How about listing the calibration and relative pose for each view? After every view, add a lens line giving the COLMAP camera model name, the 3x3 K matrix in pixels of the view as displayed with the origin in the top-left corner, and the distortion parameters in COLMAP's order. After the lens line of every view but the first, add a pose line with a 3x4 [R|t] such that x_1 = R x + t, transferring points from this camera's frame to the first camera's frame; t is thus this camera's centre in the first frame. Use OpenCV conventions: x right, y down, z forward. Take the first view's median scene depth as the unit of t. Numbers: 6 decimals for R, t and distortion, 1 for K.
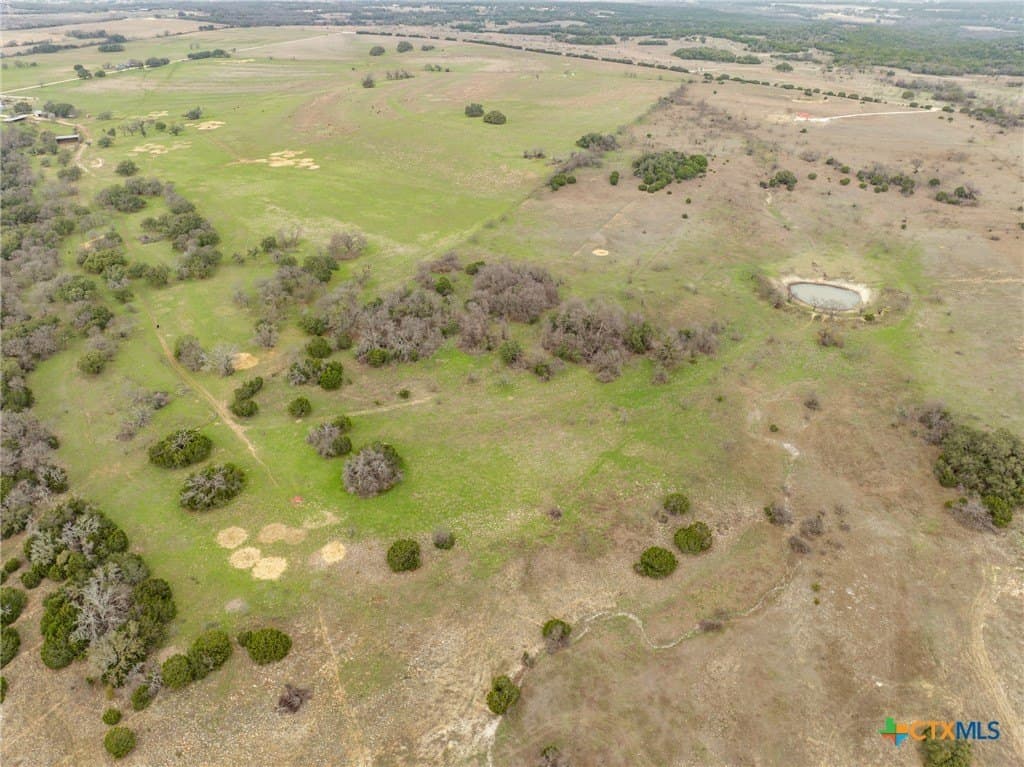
lens RADIAL K [[713.3, 0, 514.9], [0, 713.3, 384.4], [0, 0, 1]] dist [-0.039417, 0.002677]
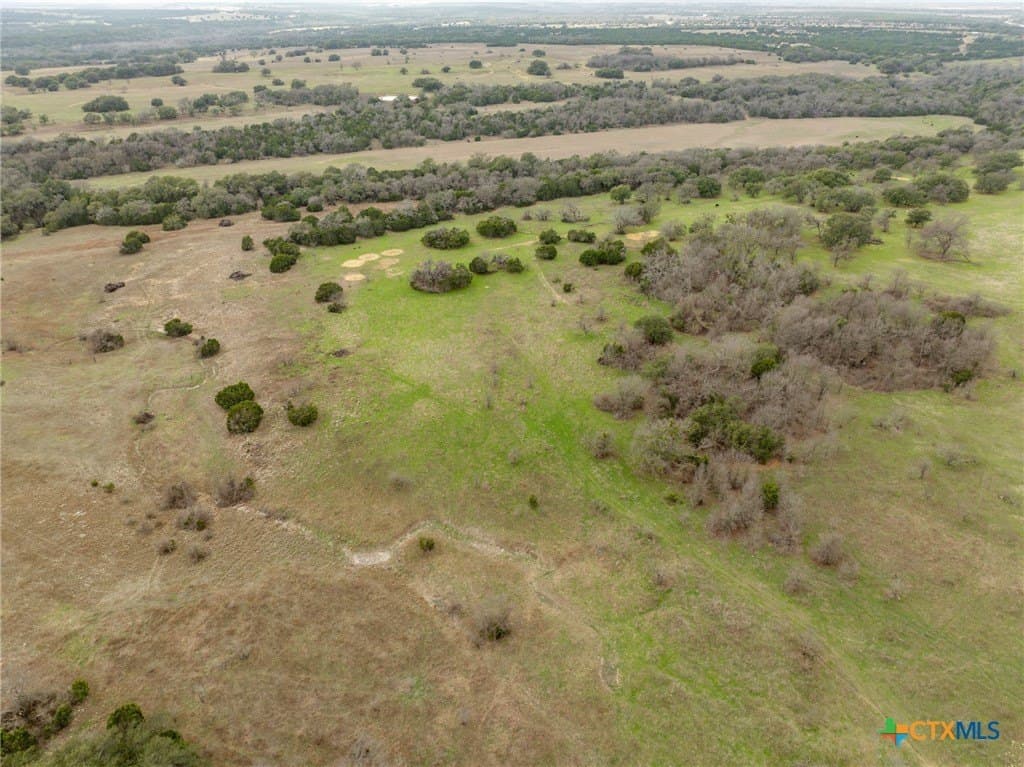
lens RADIAL K [[716.5, 0, 517.4], [0, 716.5, 383.9], [0, 0, 1]] dist [-0.048154, 0.022037]
pose [[-0.117788, 0.474601, -0.872284, 0.944395], [-0.508174, 0.725862, 0.463555, -0.382738], [0.853162, 0.497874, 0.155683, 1.119468]]
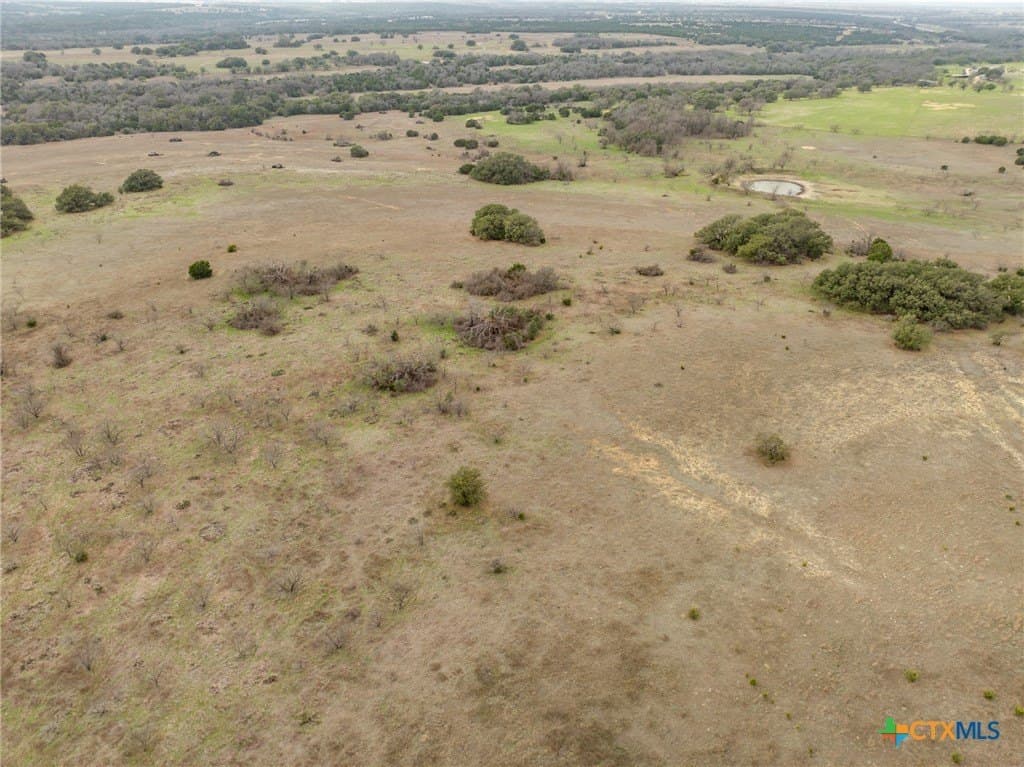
lens RADIAL K [[716.5, 0, 517.4], [0, 716.5, 383.9], [0, 0, 1]] dist [-0.048154, 0.022037]
pose [[-0.039598, 0.478504, -0.877192, 2.654679], [-0.520636, 0.739416, 0.426850, -0.278281], [0.852860, 0.473600, 0.219847, 0.979515]]
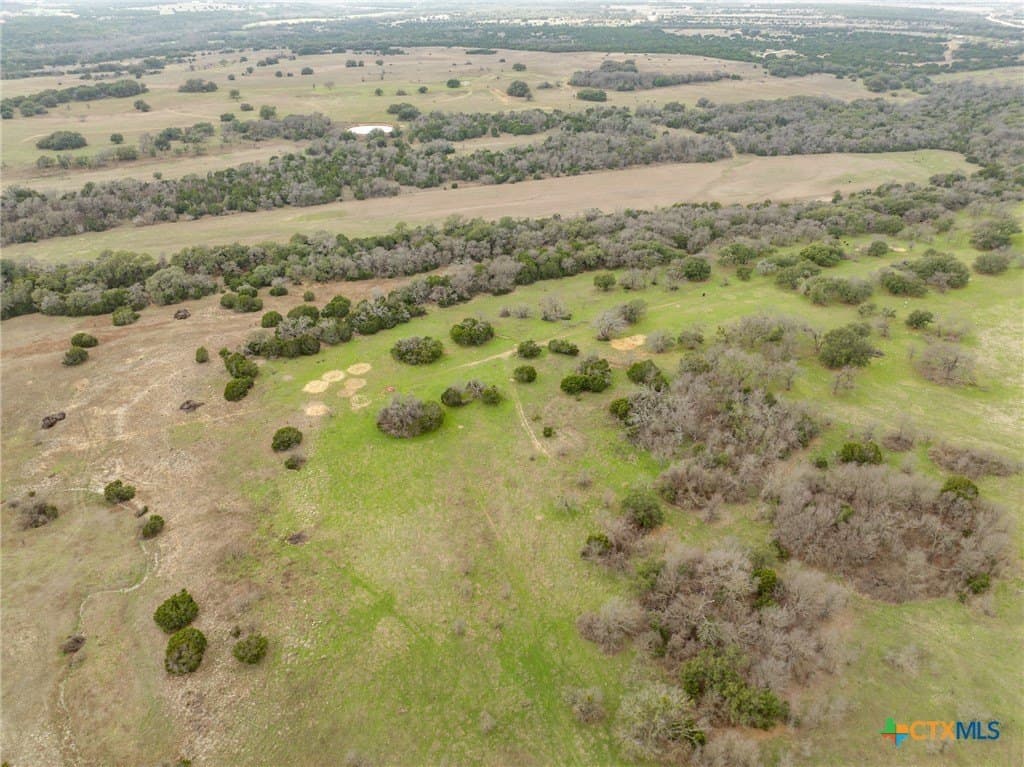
lens RADIAL K [[716.5, 0, 517.4], [0, 716.5, 383.9], [0, 0, 1]] dist [-0.048154, 0.022037]
pose [[-0.094648, 0.494382, -0.864076, 0.731630], [-0.515237, 0.718351, 0.467442, -0.534039], [0.851805, 0.489447, 0.186734, 1.013559]]
